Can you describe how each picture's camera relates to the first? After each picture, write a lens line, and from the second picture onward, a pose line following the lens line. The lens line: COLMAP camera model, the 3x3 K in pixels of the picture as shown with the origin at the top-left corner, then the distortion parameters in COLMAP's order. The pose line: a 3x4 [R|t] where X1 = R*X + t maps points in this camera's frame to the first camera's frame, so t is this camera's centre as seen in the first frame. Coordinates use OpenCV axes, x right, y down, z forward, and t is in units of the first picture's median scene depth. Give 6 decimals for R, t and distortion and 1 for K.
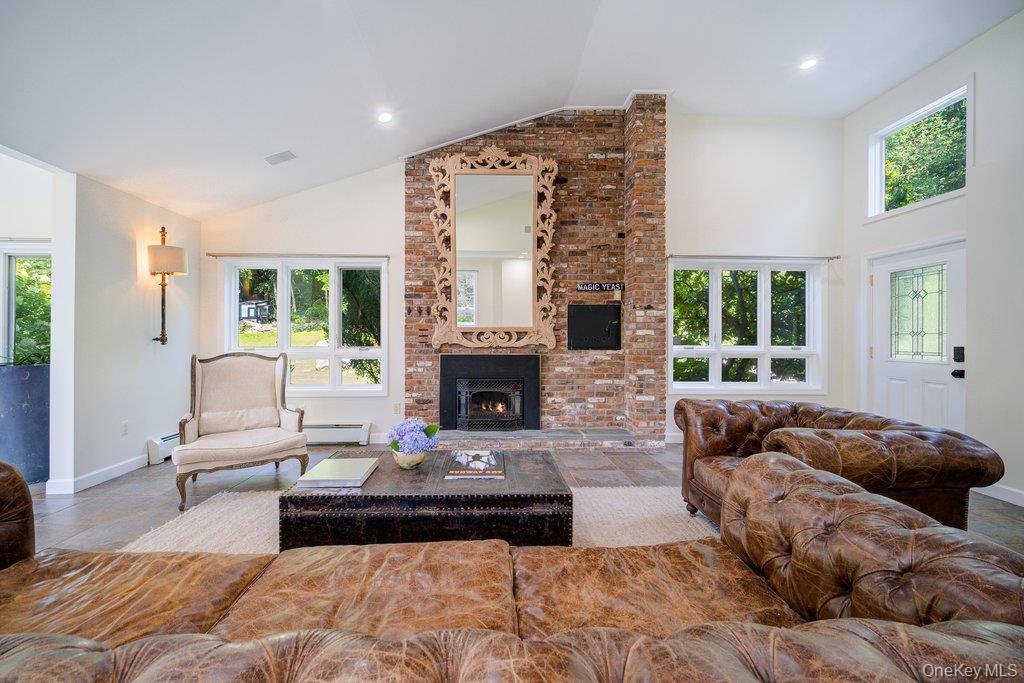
lens RADIAL K [[412.0, 0, 507.0], [0, 412.0, 338.4], [0, 0, 1]] dist [-0.000007, -0.000110]
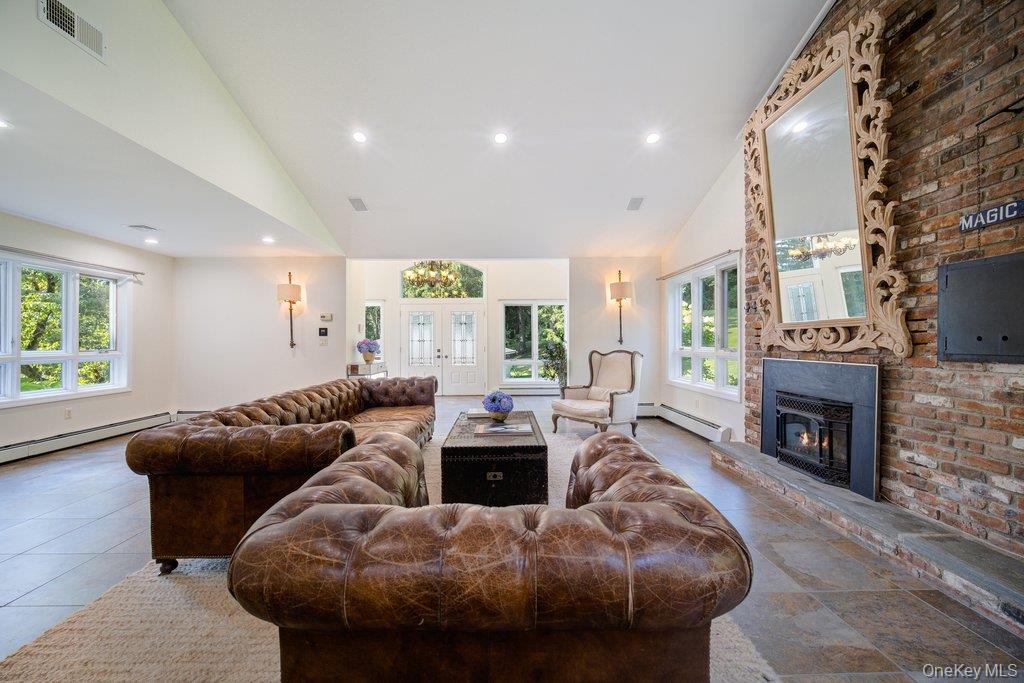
lens RADIAL K [[412.0, 0, 507.0], [0, 412.0, 338.4], [0, 0, 1]] dist [-0.000007, -0.000110]
pose [[-0.024360, -0.008797, -0.999665, 0.647476], [0.005907, 0.999943, -0.008943, 0.003394], [0.999686, -0.006123, -0.024307, 0.514025]]
